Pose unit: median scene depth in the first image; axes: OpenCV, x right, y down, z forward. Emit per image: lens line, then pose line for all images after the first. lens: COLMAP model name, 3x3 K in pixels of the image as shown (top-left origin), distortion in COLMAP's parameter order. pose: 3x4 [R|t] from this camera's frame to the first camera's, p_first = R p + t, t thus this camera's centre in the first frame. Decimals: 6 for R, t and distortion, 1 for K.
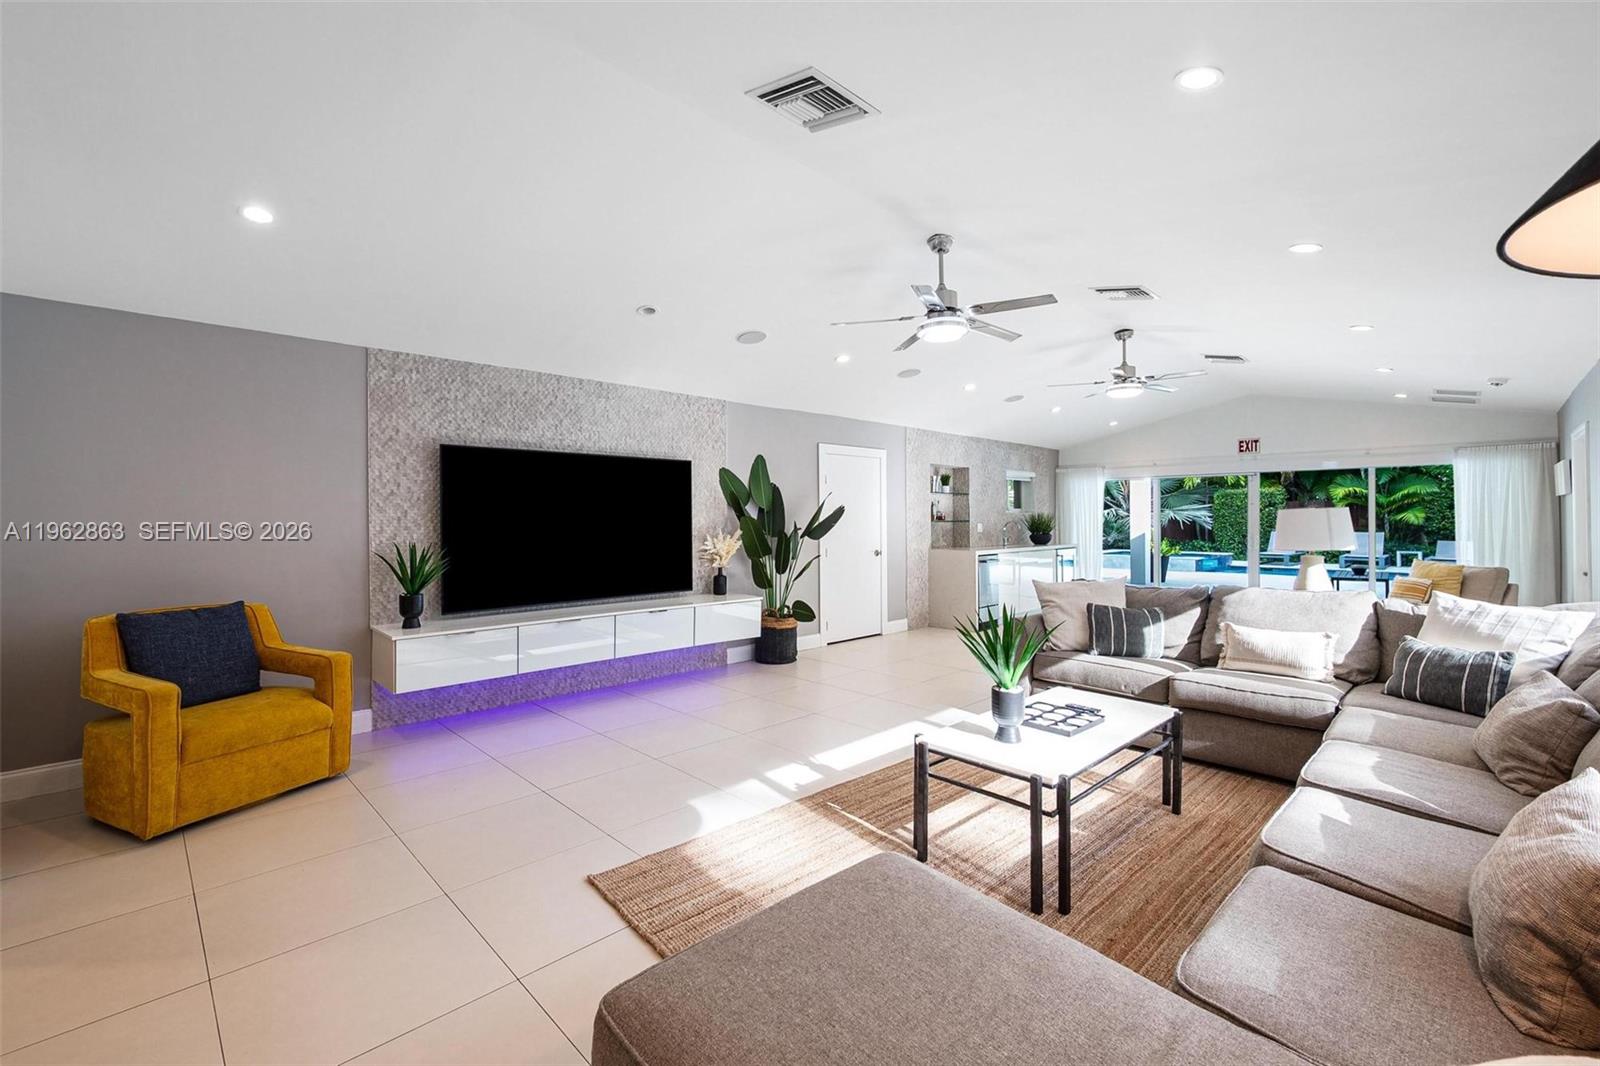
lens RADIAL K [[666.5, 0, 800.0], [0, 666.5, 533.0], [0, 0, 1]] dist [-0.000514, 0.000032]
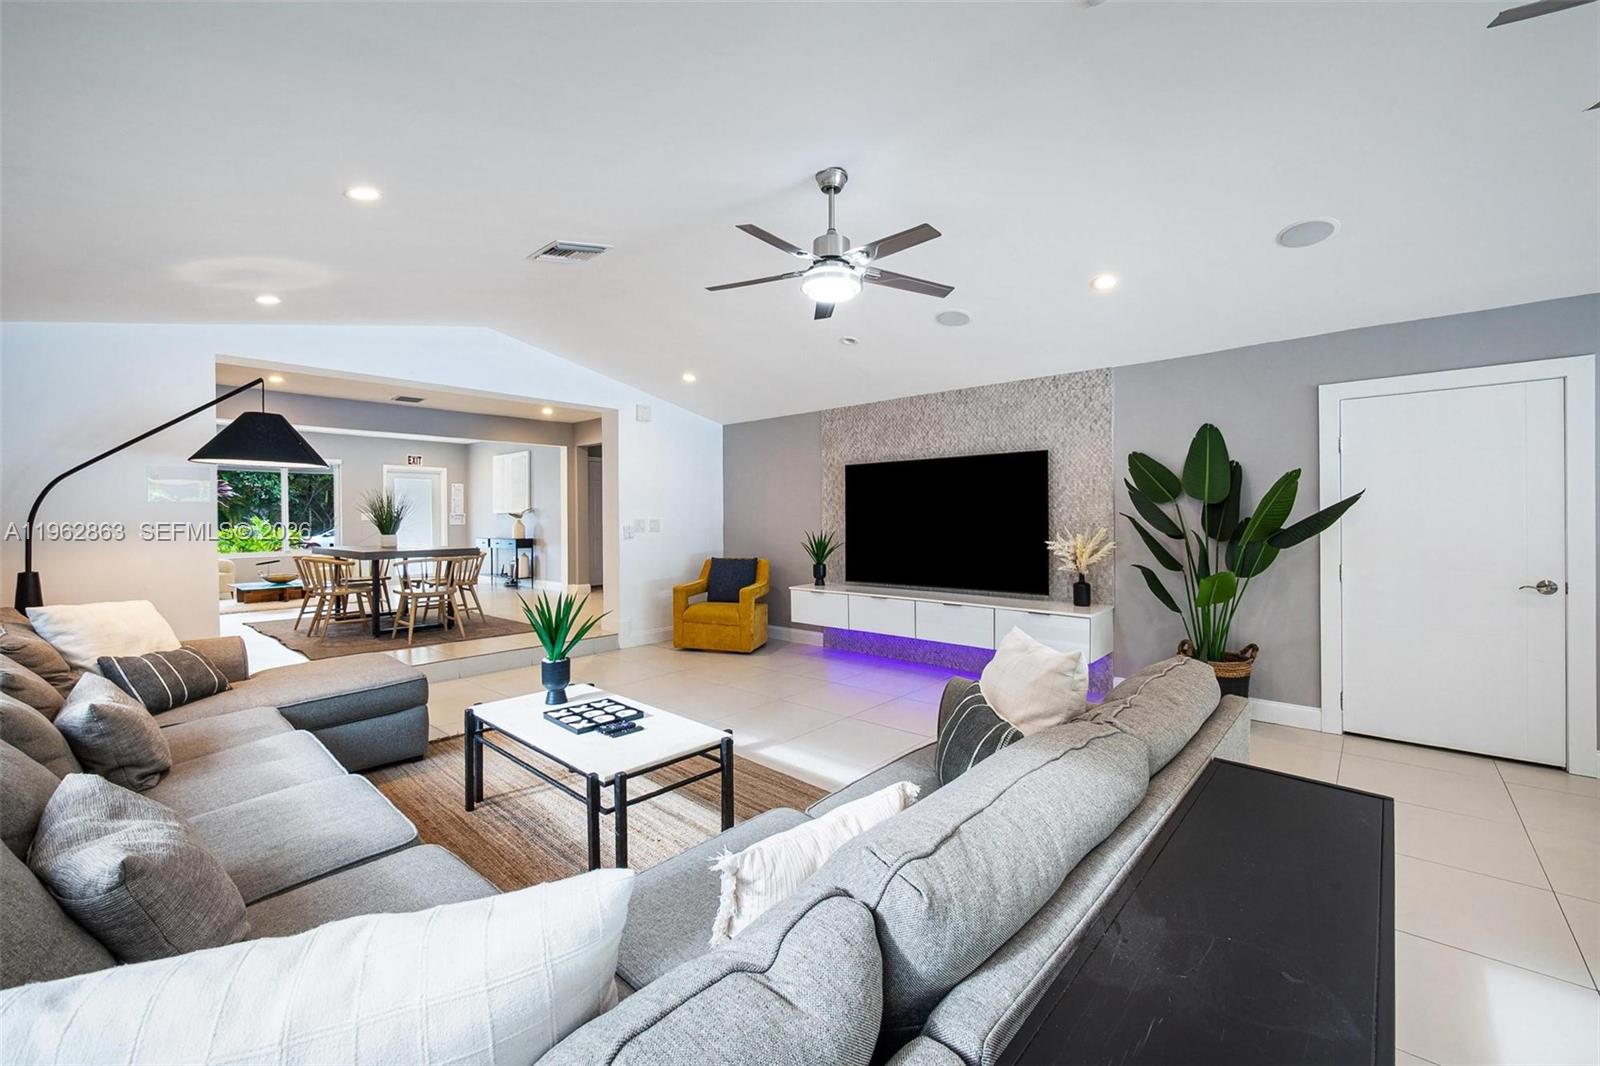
lens RADIAL K [[634.5, 0, 800.0], [0, 634.5, 533.0], [0, 0, 1]] dist [-0.001569, -0.000067]
pose [[0.098194, 0.023965, -0.994879, 0.818888], [-0.018744, 0.999577, 0.022228, -0.012132], [0.994991, 0.016465, 0.098602, 0.736493]]
